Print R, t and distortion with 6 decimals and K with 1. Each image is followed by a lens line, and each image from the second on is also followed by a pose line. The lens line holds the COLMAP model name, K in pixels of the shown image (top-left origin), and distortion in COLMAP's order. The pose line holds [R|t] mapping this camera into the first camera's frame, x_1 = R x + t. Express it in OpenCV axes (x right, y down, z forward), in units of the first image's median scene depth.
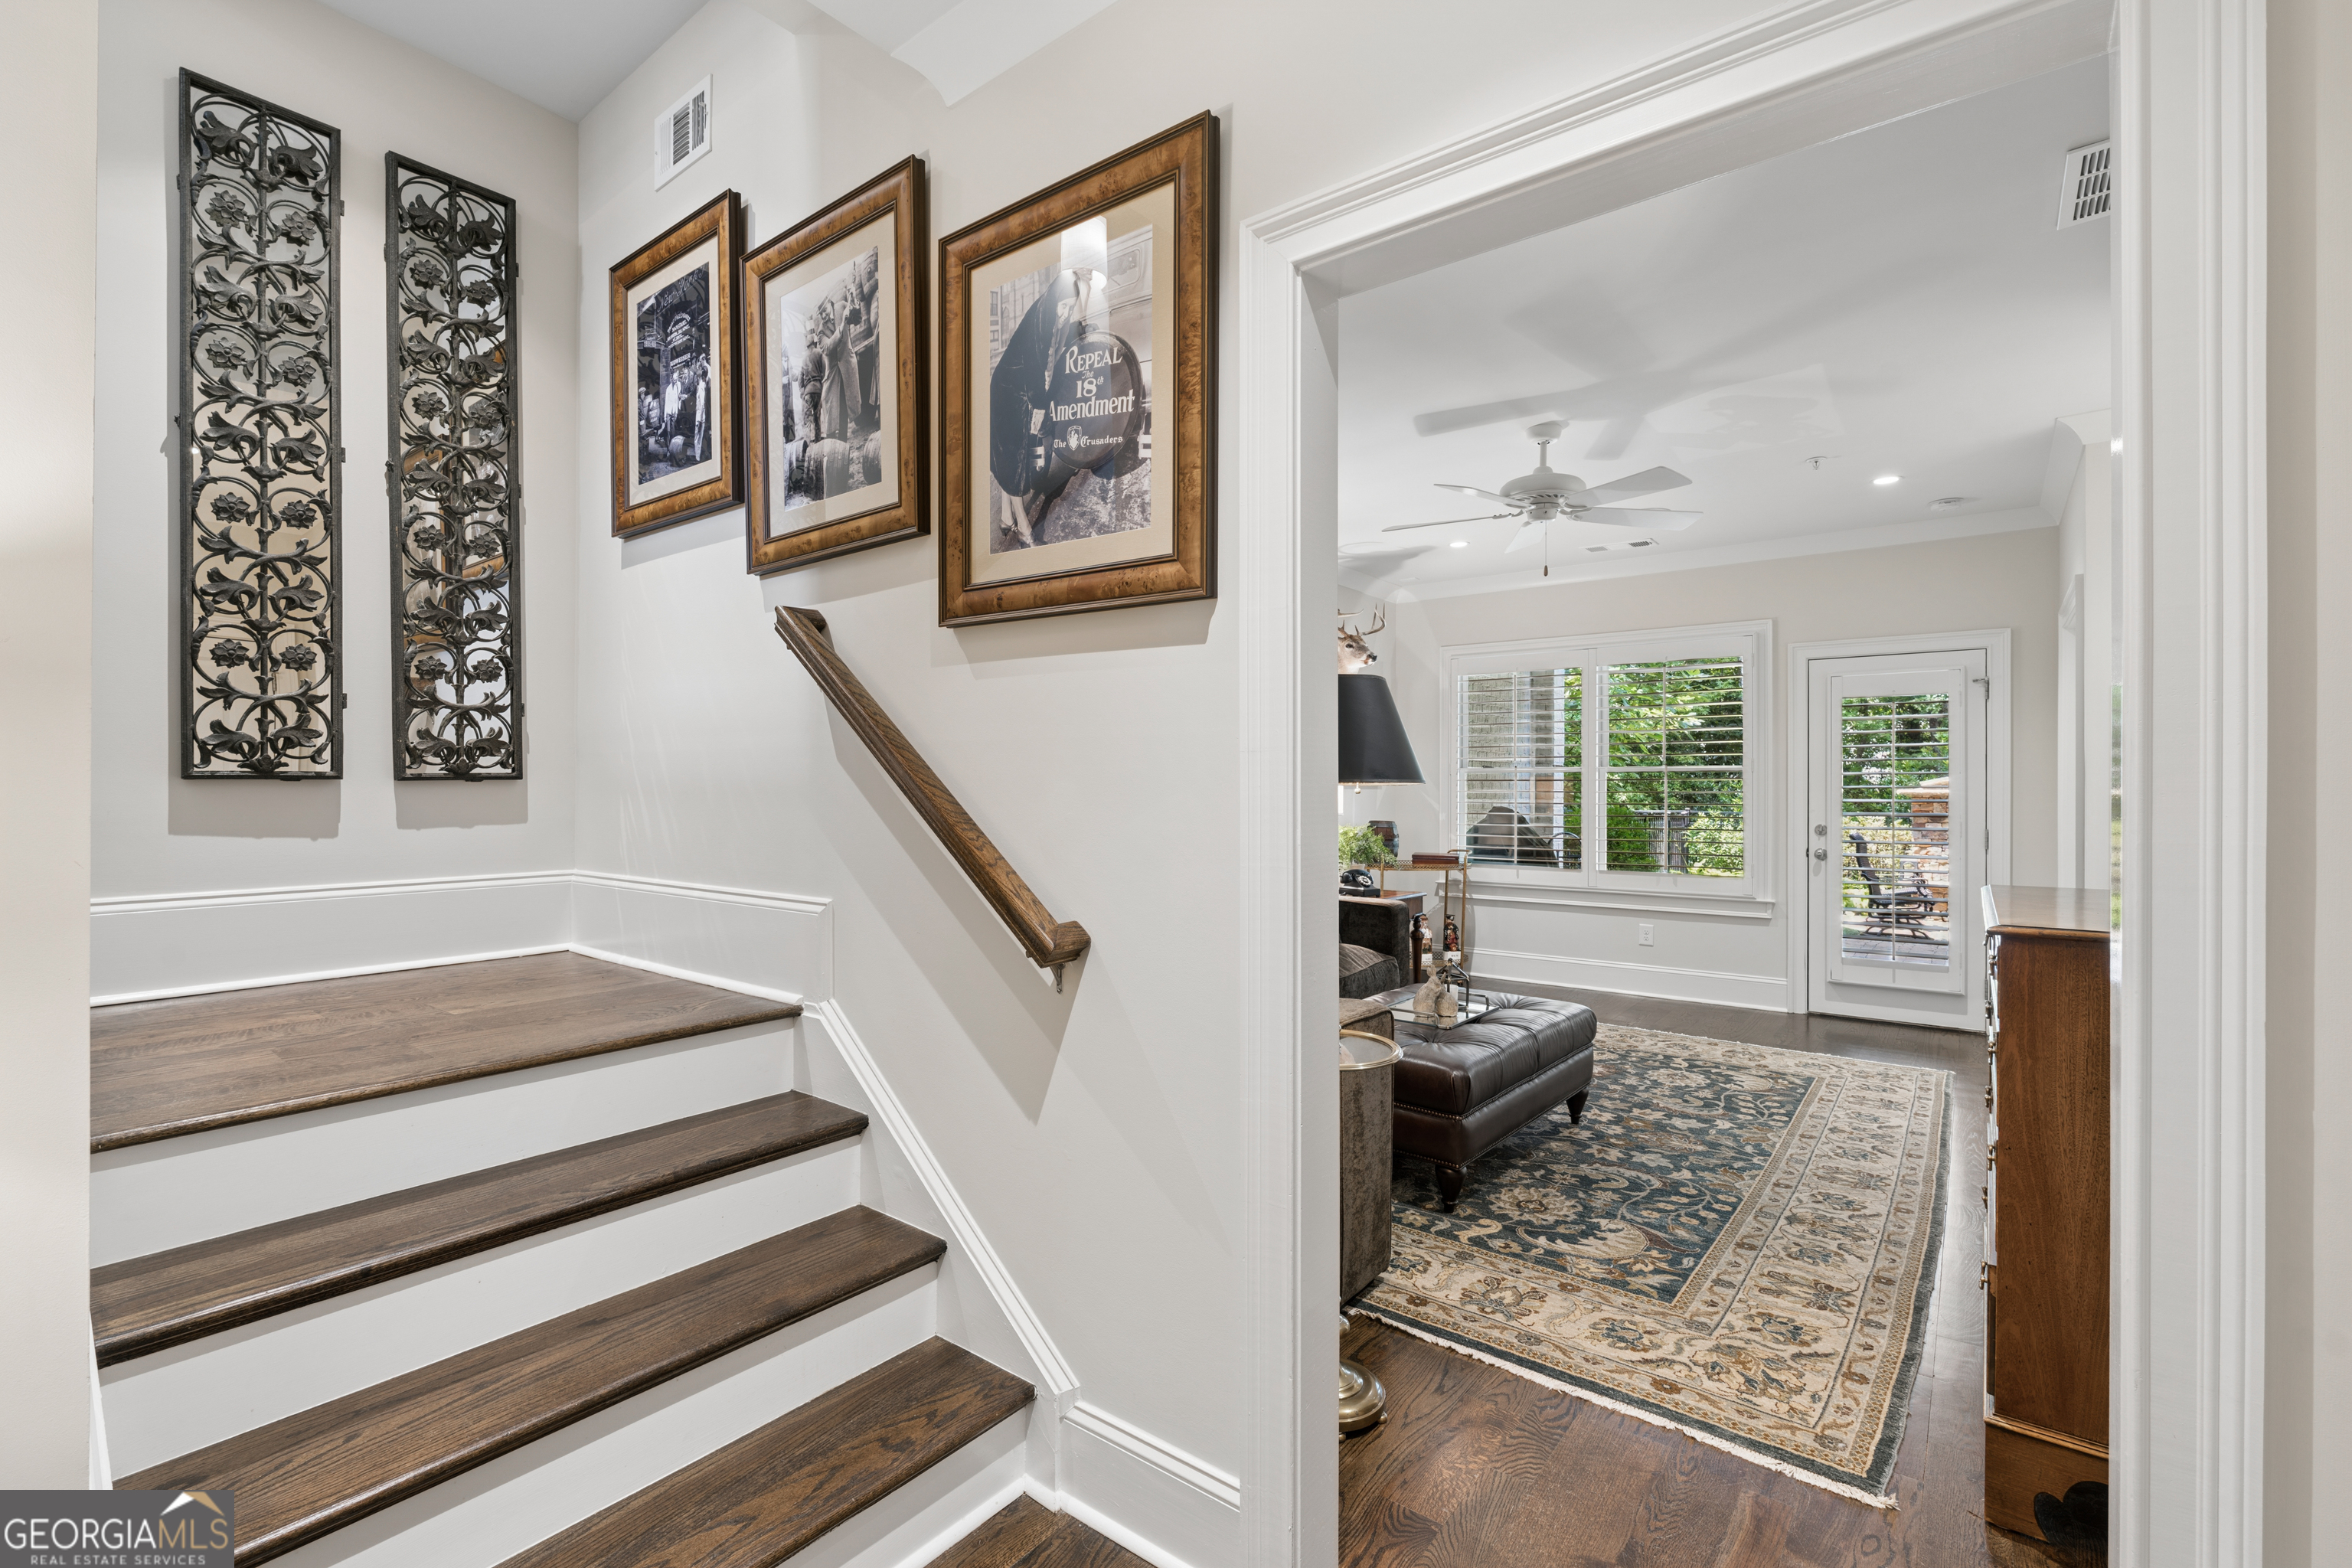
lens RADIAL K [[1029.6, 0, 1178.1], [0, 1029.6, 783.6], [0, 0, 1]] dist [-0.003553, 0.000276]
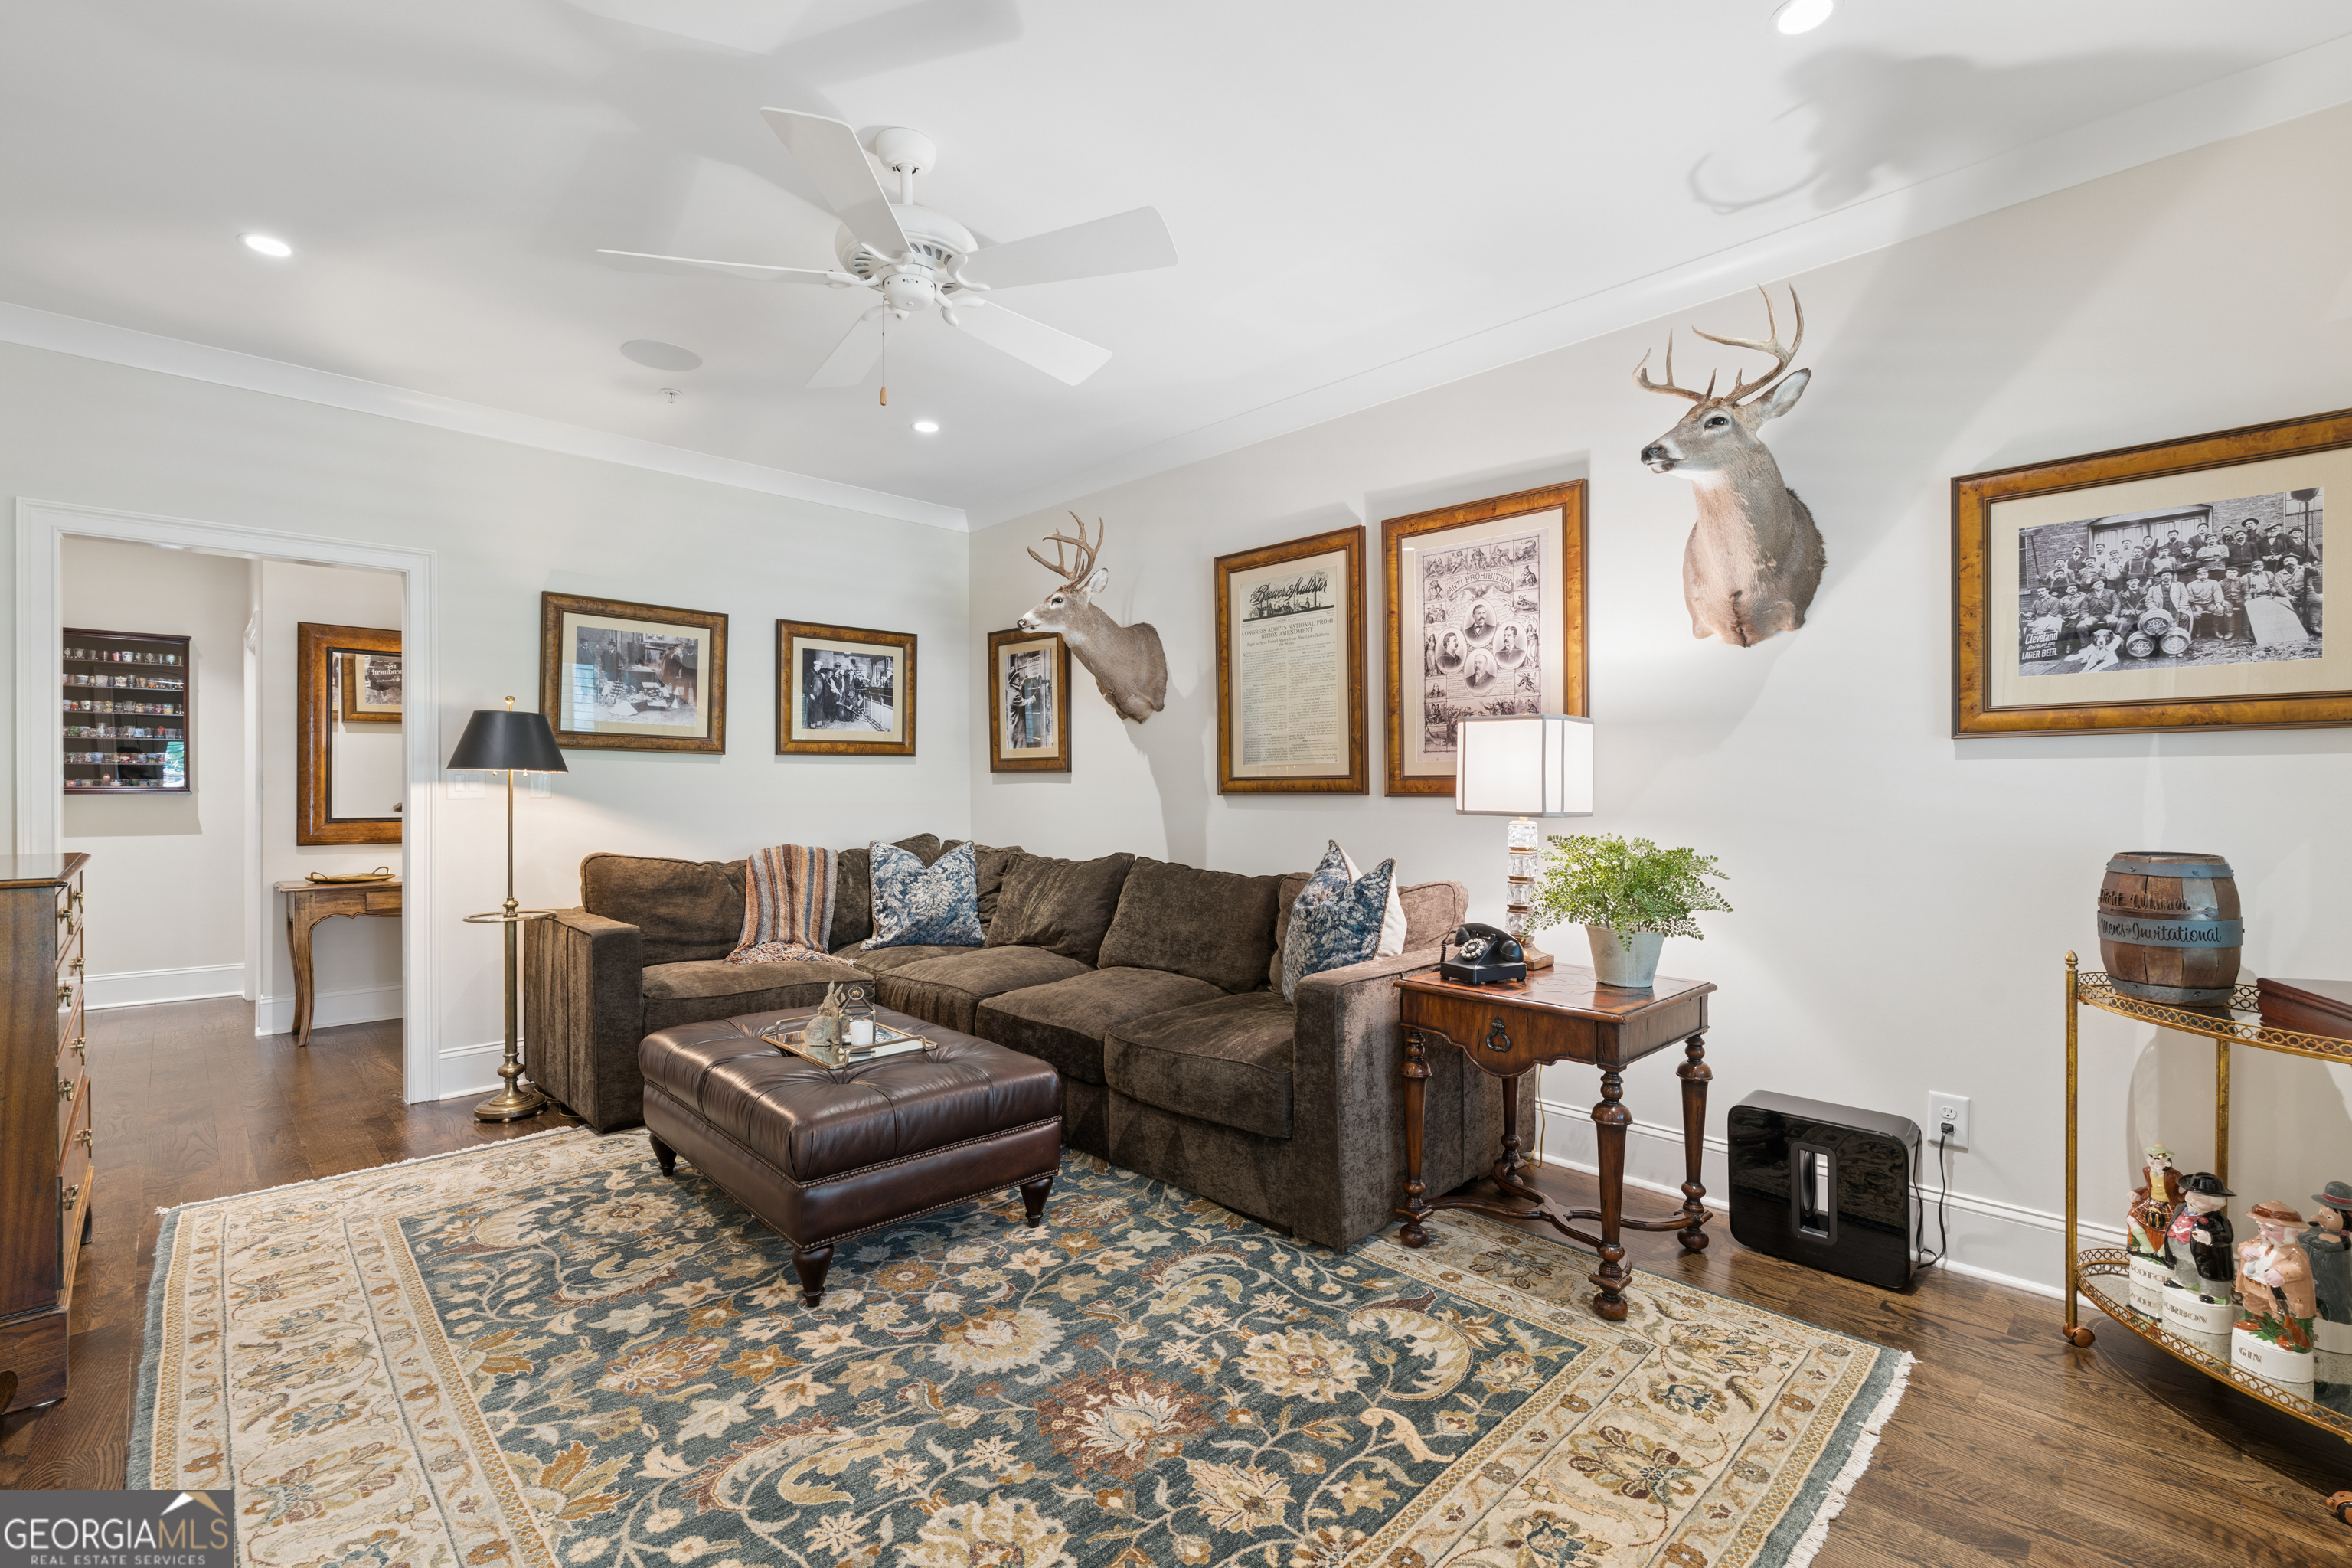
lens RADIAL K [[1029.6, 0, 1179.5], [0, 1029.6, 793.5], [0, 0, 1]] dist [-0.003553, 0.000276]
pose [[-0.128300, 0.002821, -0.991731, 0.911872], [0.008670, 0.999961, 0.001723, 0.023250], [0.991697, -0.008377, -0.128320, 1.224133]]
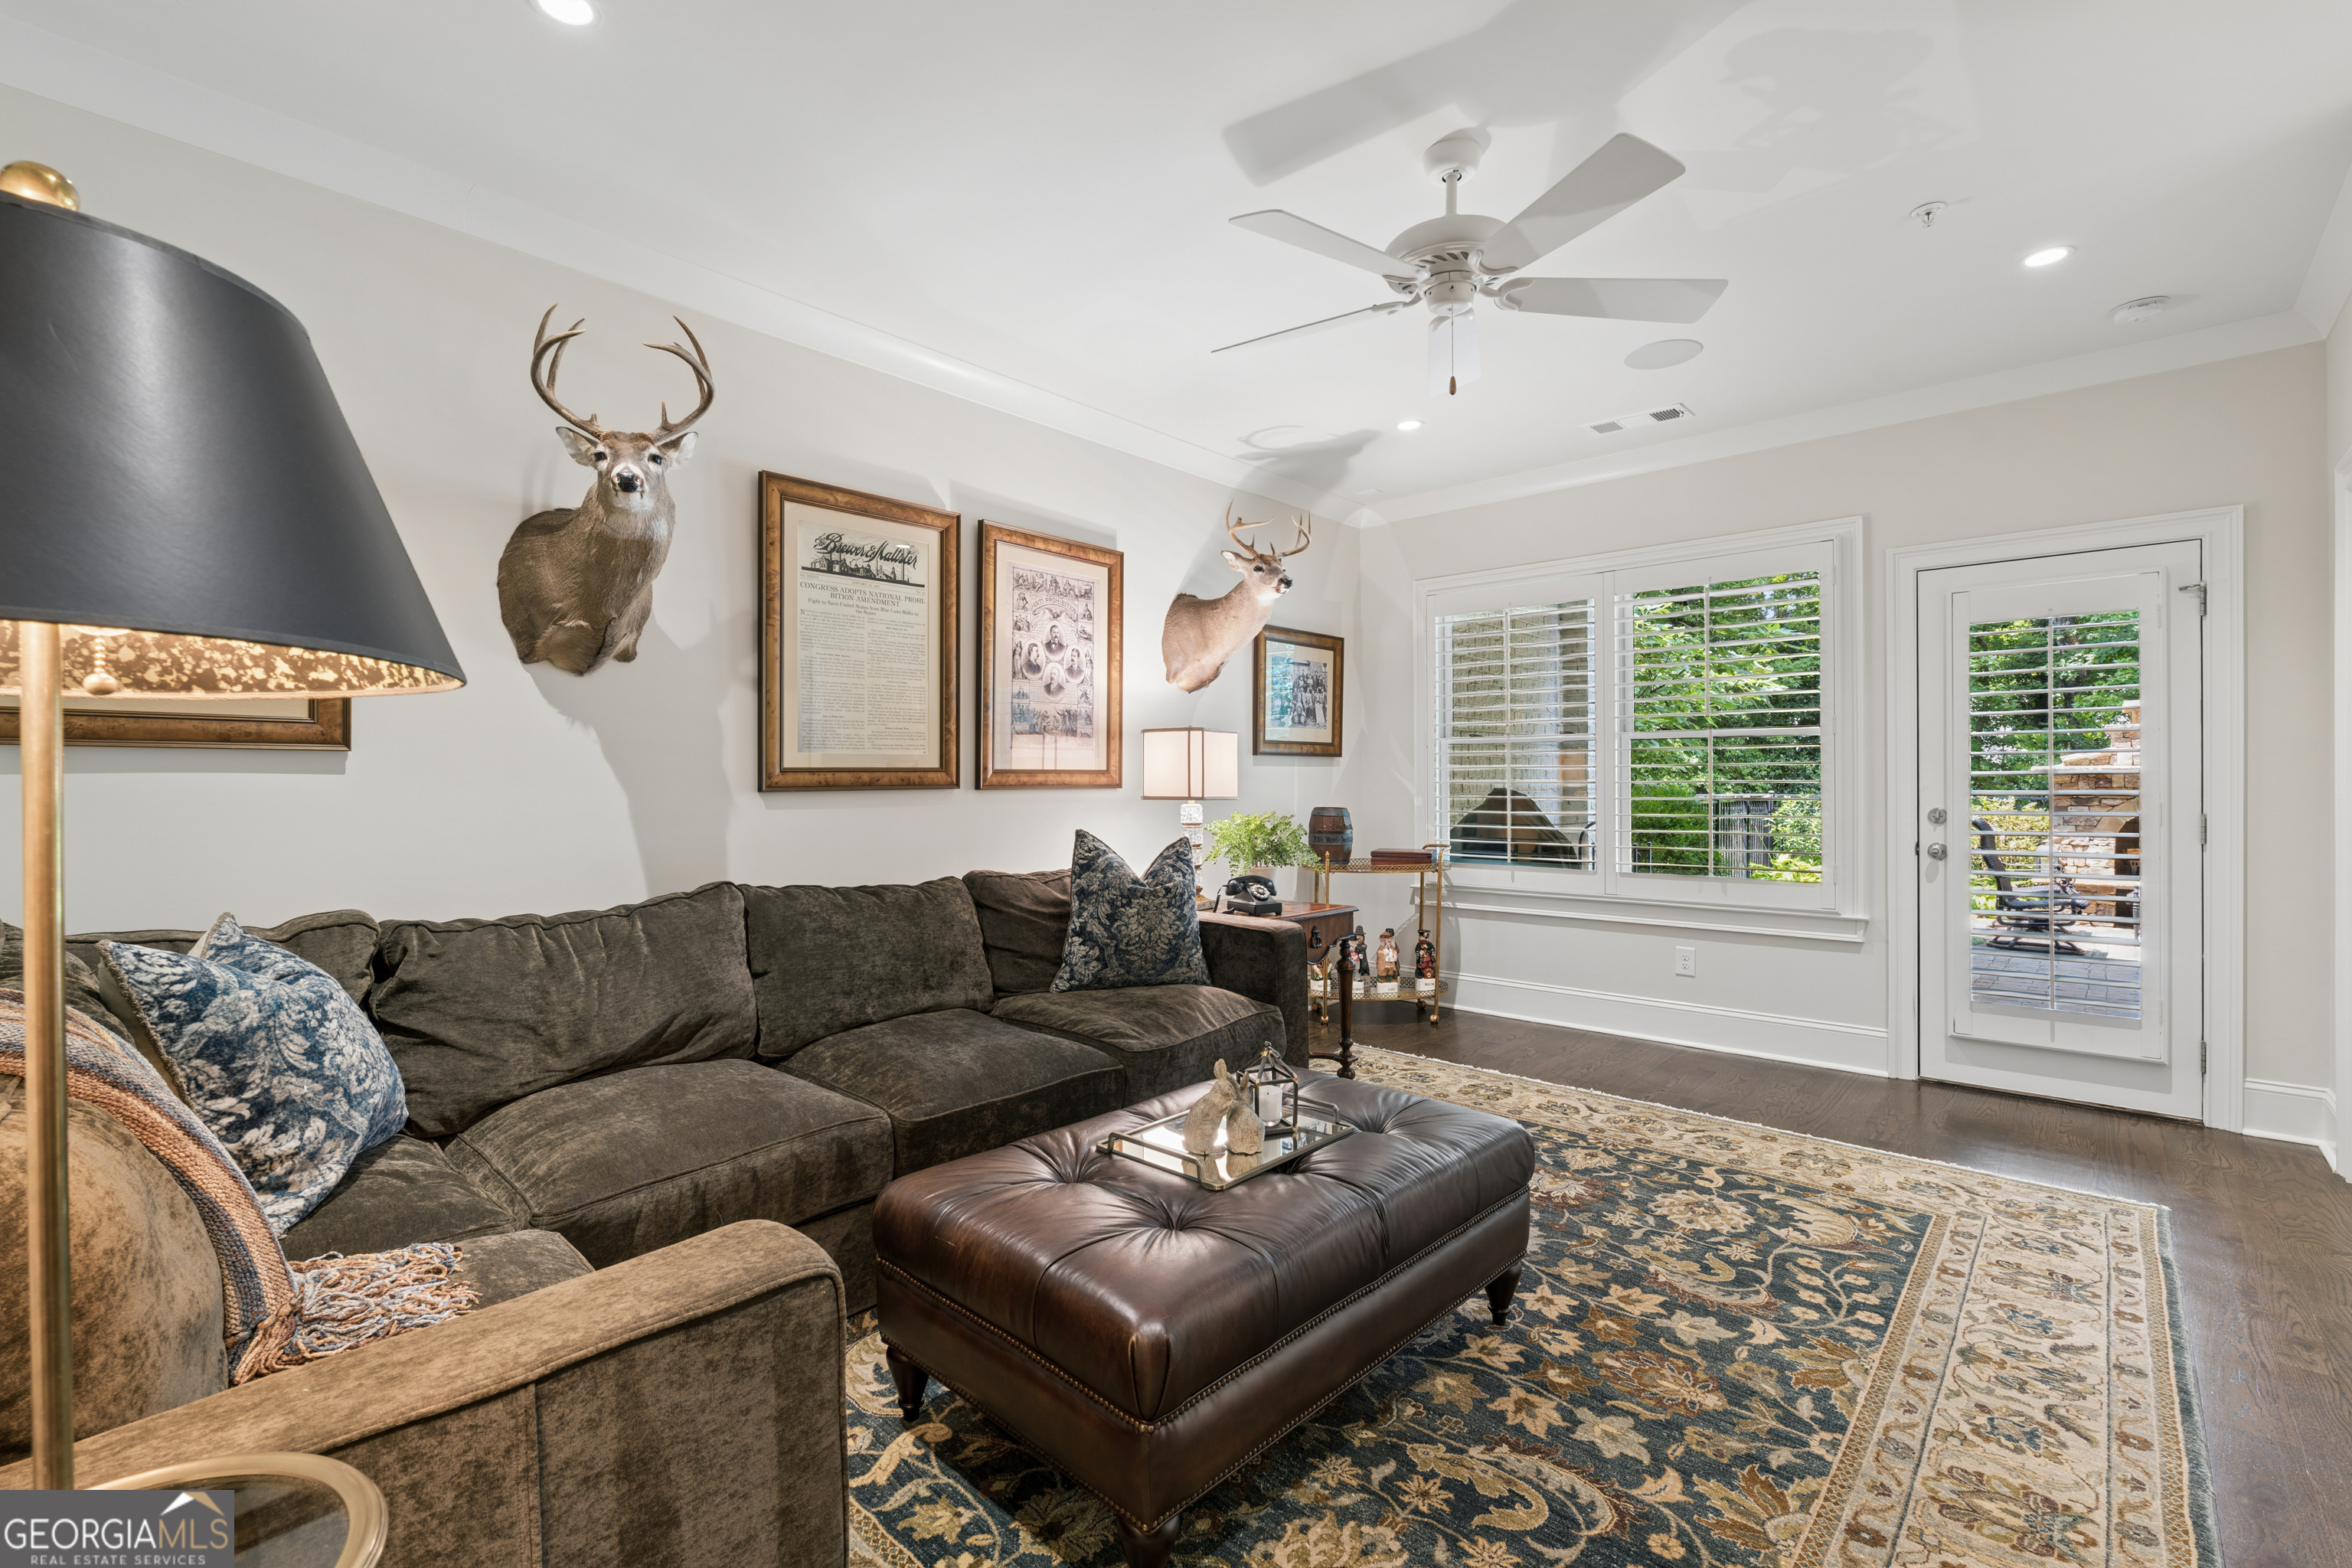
lens RADIAL K [[1029.6, 0, 1173.3], [0, 1029.6, 779.7], [0, 0, 1]] dist [-0.003553, 0.000276]
pose [[0.996909, -0.009185, -0.078032, 0.235803], [0.009724, 0.999931, 0.006538, 0.015799], [0.077967, -0.007276, 0.996929, 0.383291]]
